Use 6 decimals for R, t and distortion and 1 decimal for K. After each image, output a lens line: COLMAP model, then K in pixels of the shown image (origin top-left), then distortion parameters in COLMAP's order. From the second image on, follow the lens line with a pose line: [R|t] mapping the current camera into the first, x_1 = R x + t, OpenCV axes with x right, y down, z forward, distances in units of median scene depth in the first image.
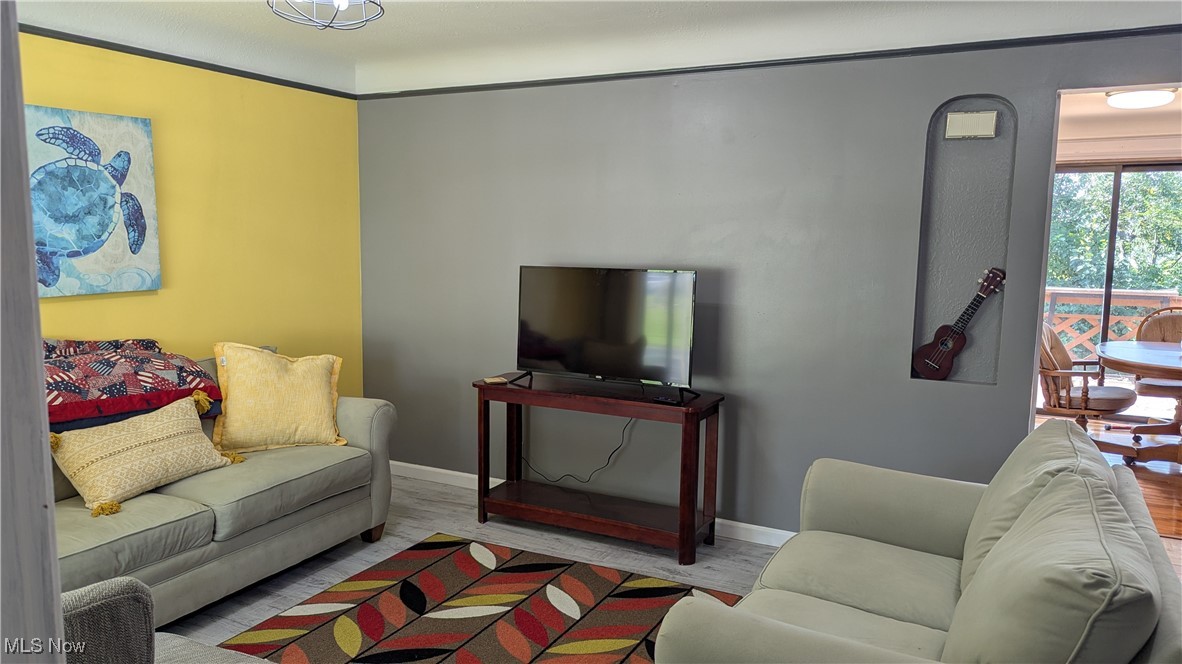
lens RADIAL K [[831.1, 0, 578.7], [0, 831.1, 342.4], [0, 0, 1]] dist [0.003415, -0.008314]
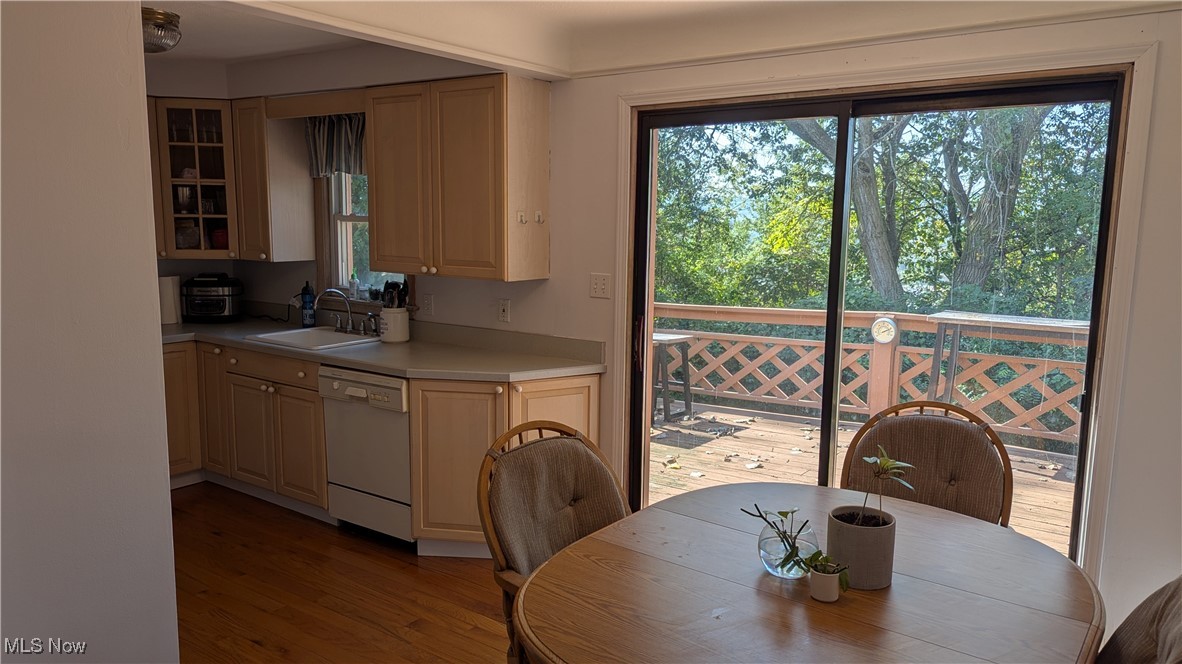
lens RADIAL K [[831.1, 0, 578.7], [0, 831.1, 342.4], [0, 0, 1]] dist [0.003415, -0.008314]
pose [[0.991080, 0.018057, -0.132036, 0.671371], [-0.015513, 0.999674, 0.020271, -0.094442], [0.132359, -0.018042, 0.991038, 0.586373]]
